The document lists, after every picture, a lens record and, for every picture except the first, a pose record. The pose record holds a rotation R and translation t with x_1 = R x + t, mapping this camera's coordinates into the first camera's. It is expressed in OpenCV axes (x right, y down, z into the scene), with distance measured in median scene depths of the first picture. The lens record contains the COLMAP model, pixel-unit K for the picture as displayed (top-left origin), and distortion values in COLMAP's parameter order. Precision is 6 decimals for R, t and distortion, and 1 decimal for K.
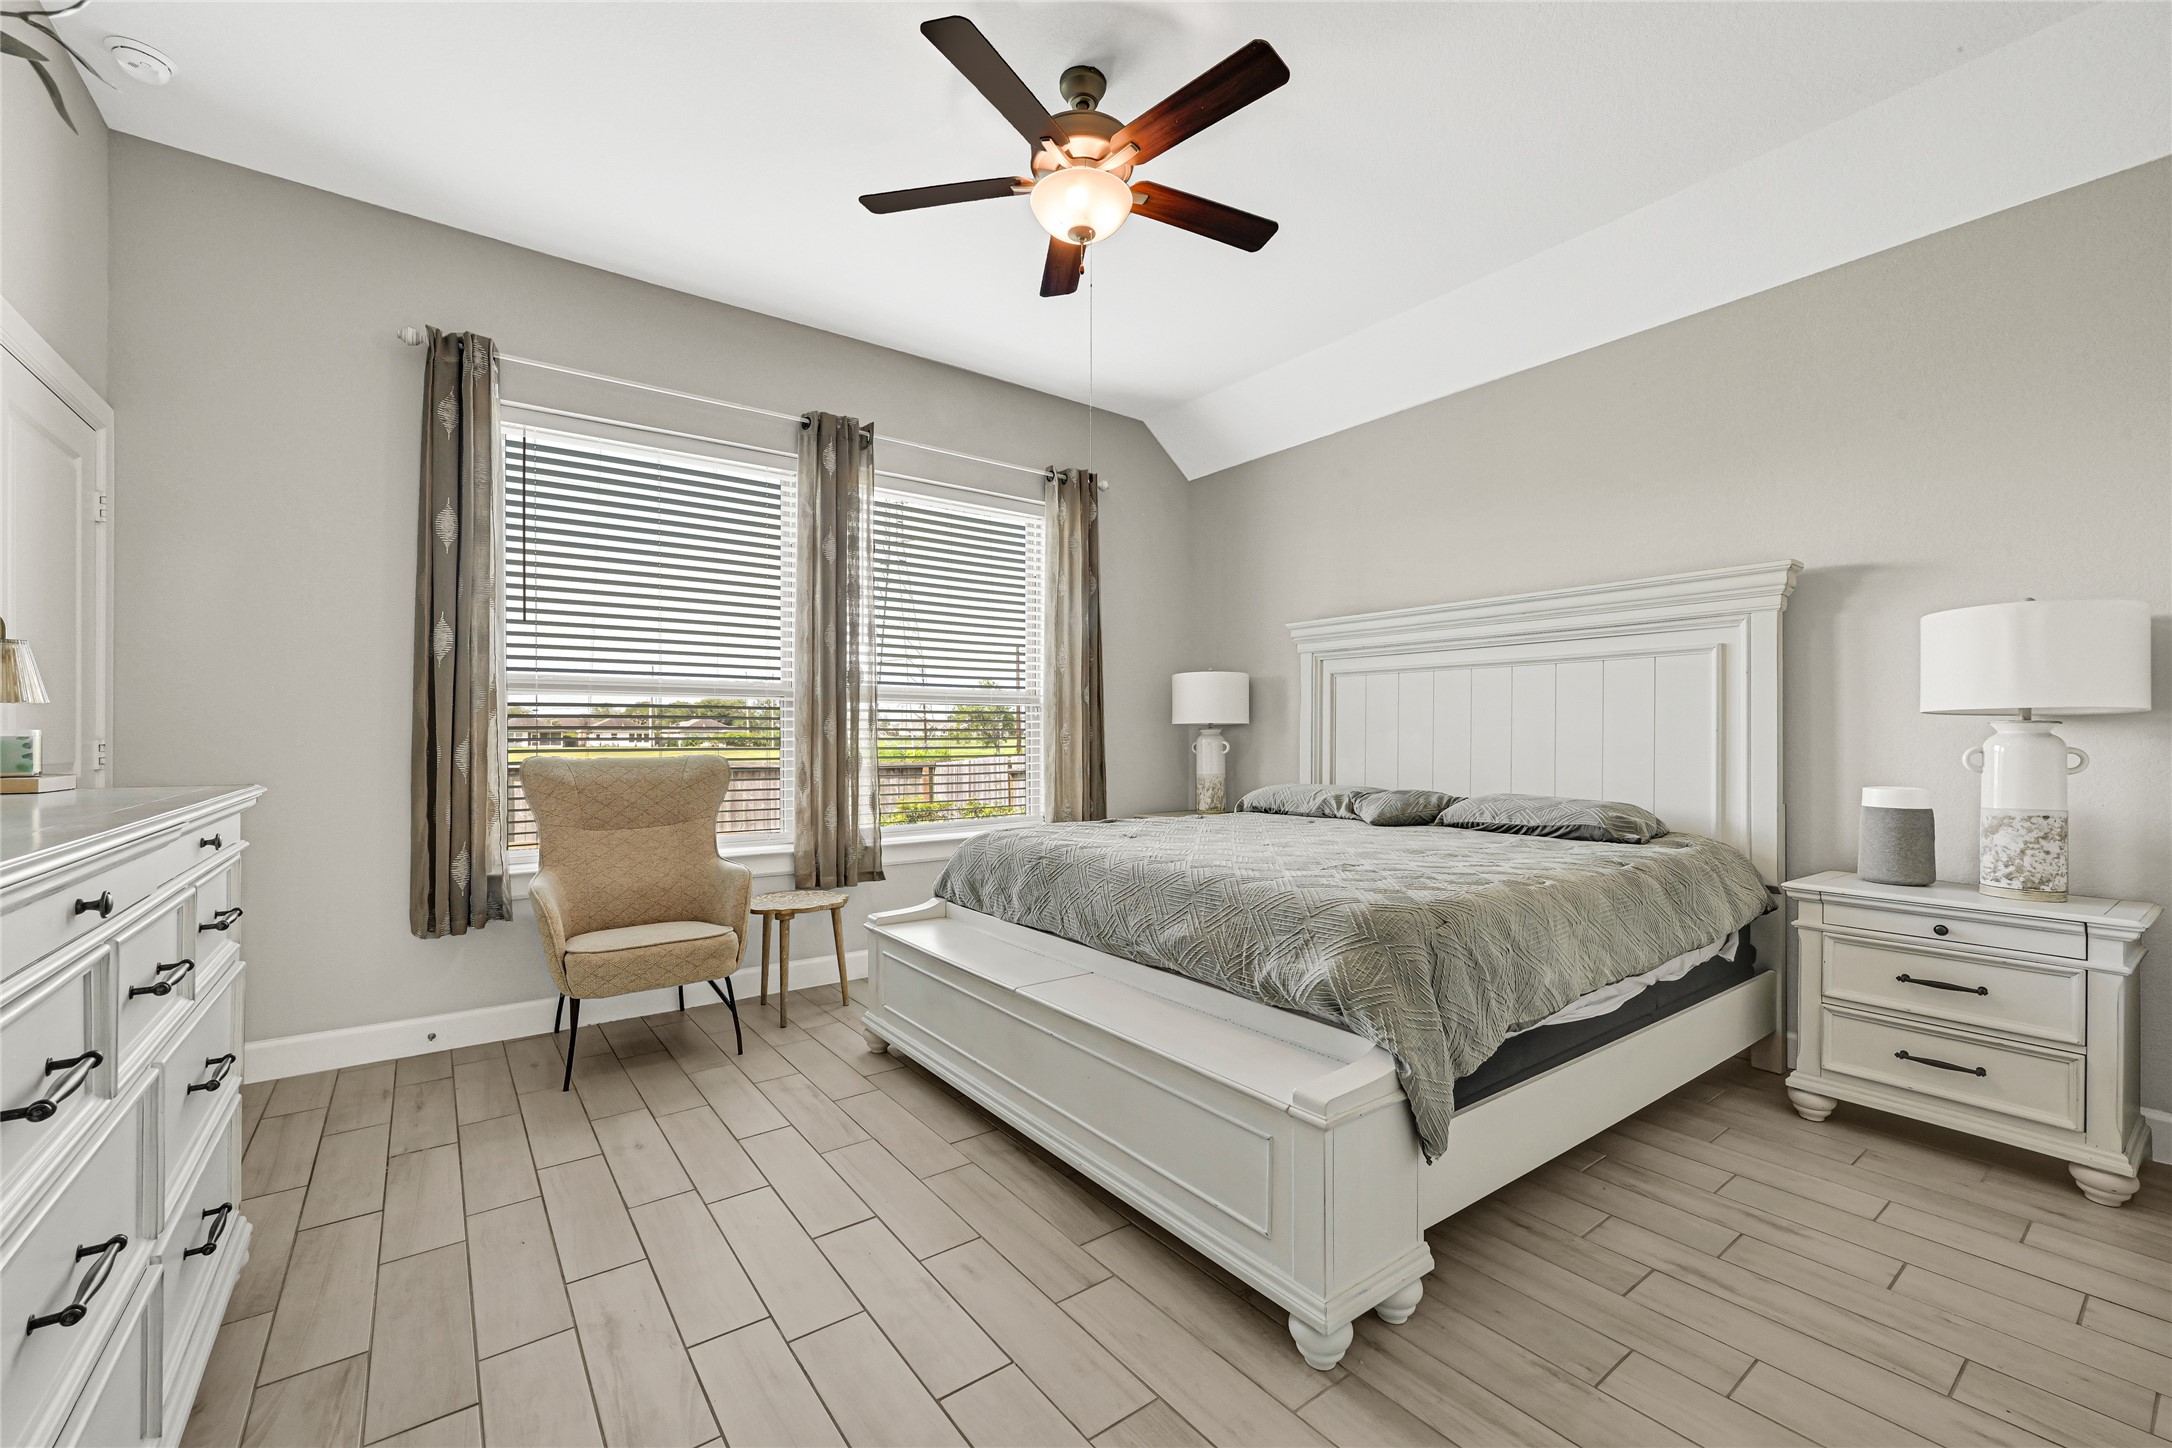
lens RADIAL K [[881.1, 0, 1082.8], [0, 881.1, 734.4], [0, 0, 1]] dist [0.000744, -0.000010]
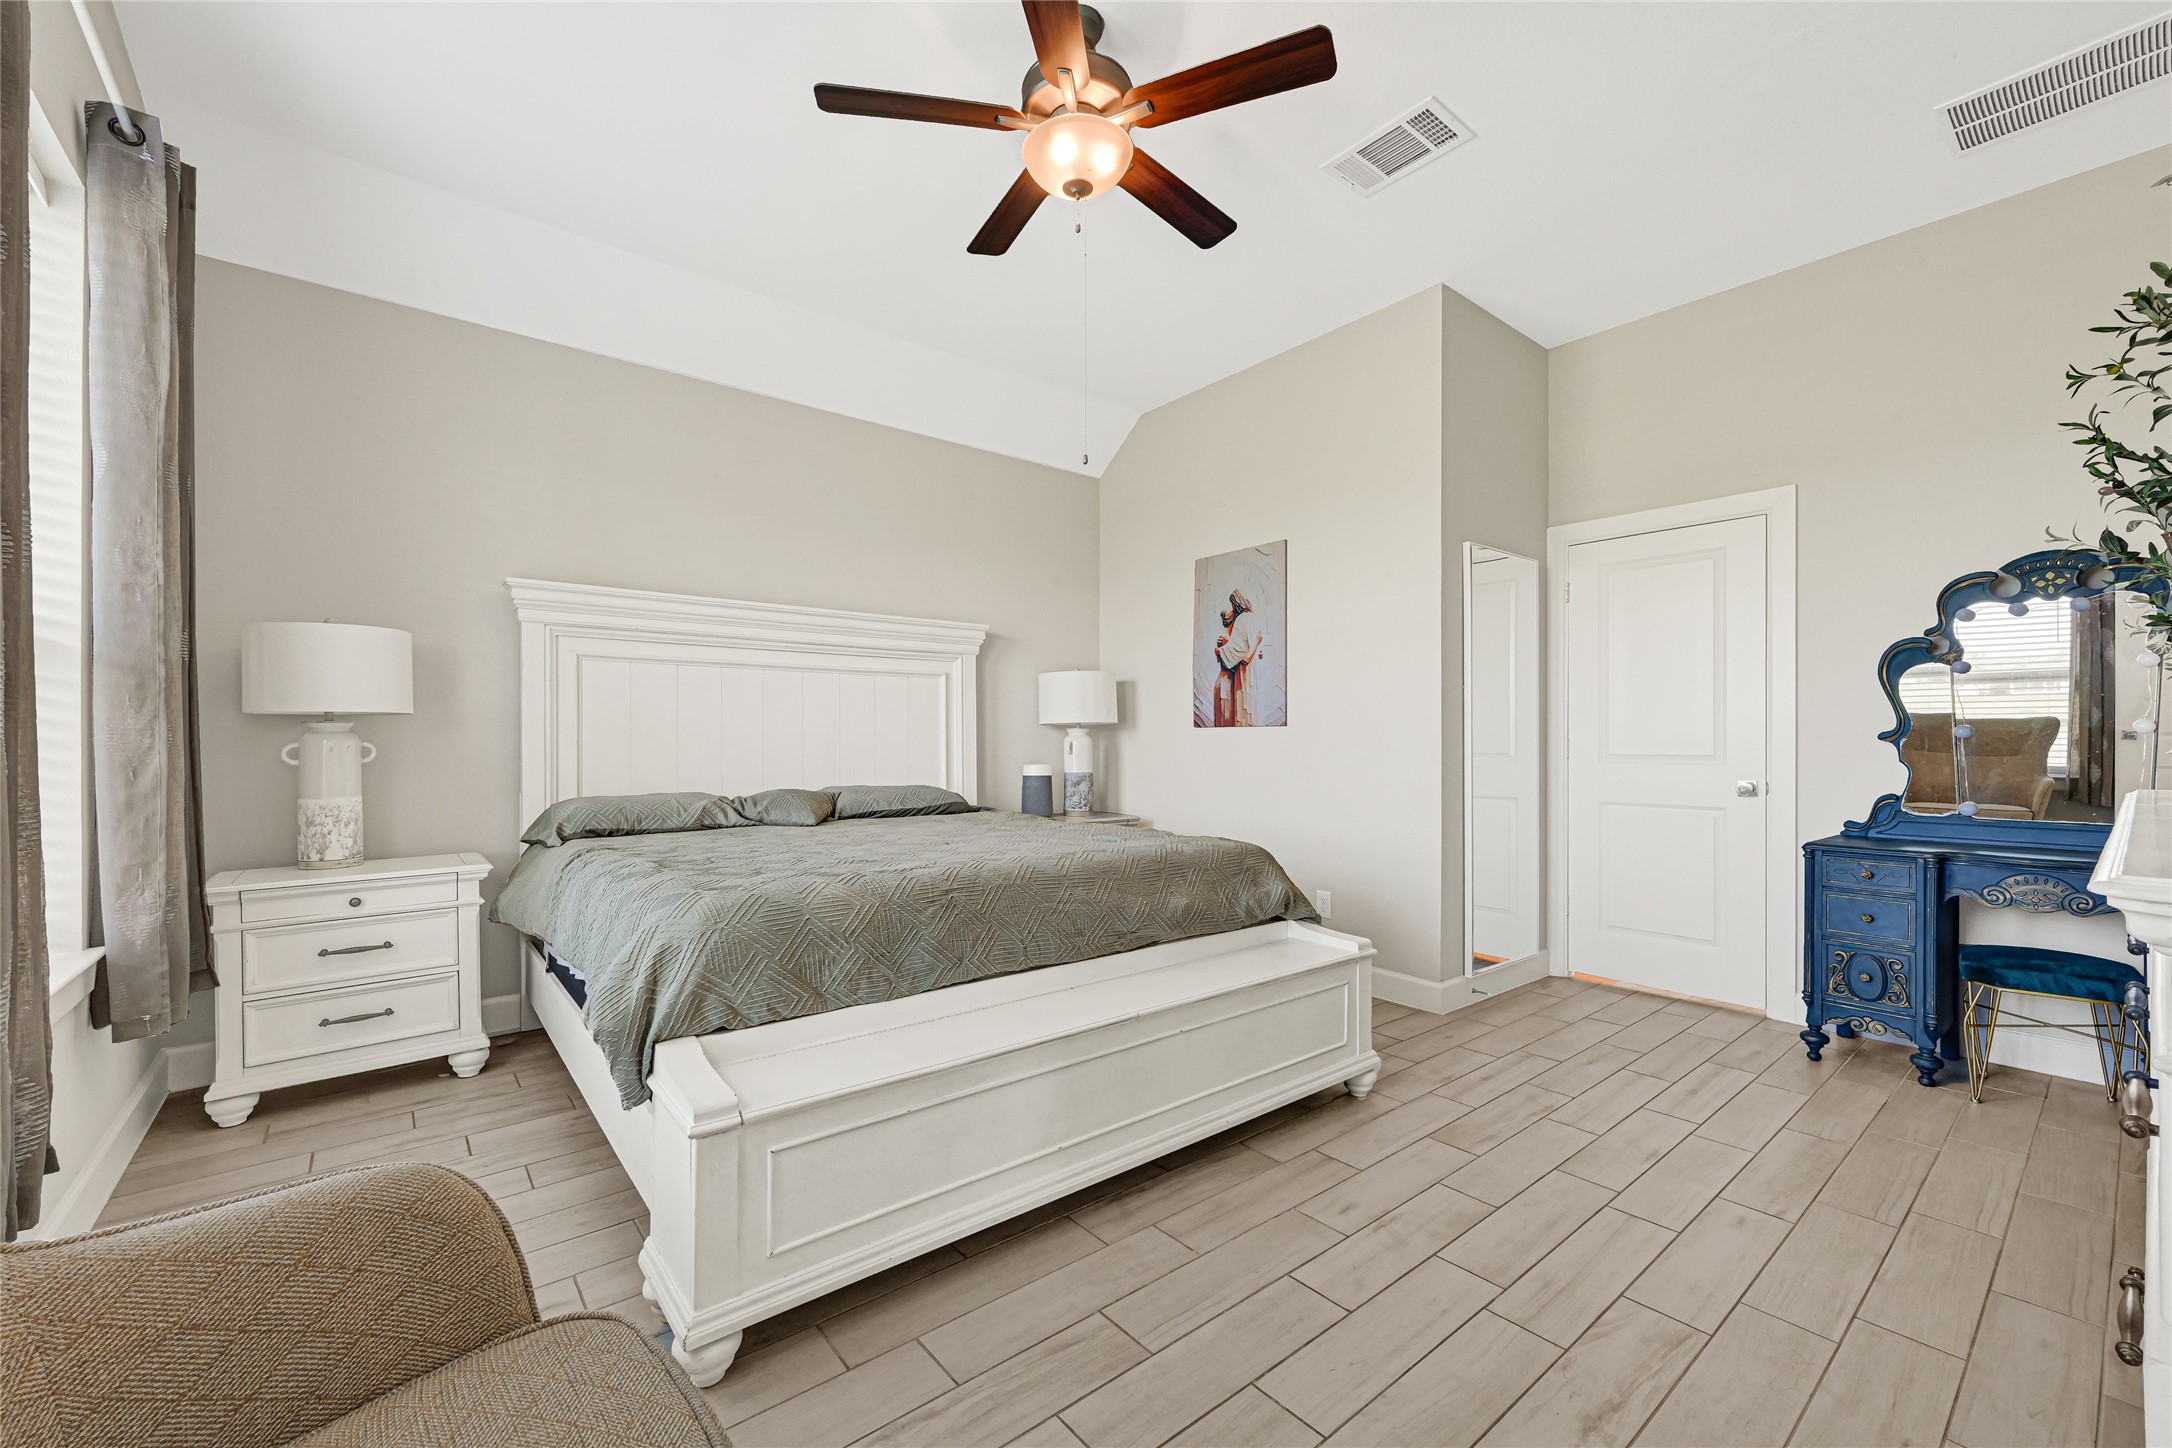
lens RADIAL K [[881.1, 0, 1084.7], [0, 881.1, 735.9], [0, 0, 1]] dist [0.000744, -0.000010]
pose [[-0.045524, 0.003620, 0.998957, -0.878324], [-0.002730, 0.999989, -0.003748, 0.008507], [-0.998960, -0.002897, -0.045513, 0.985032]]
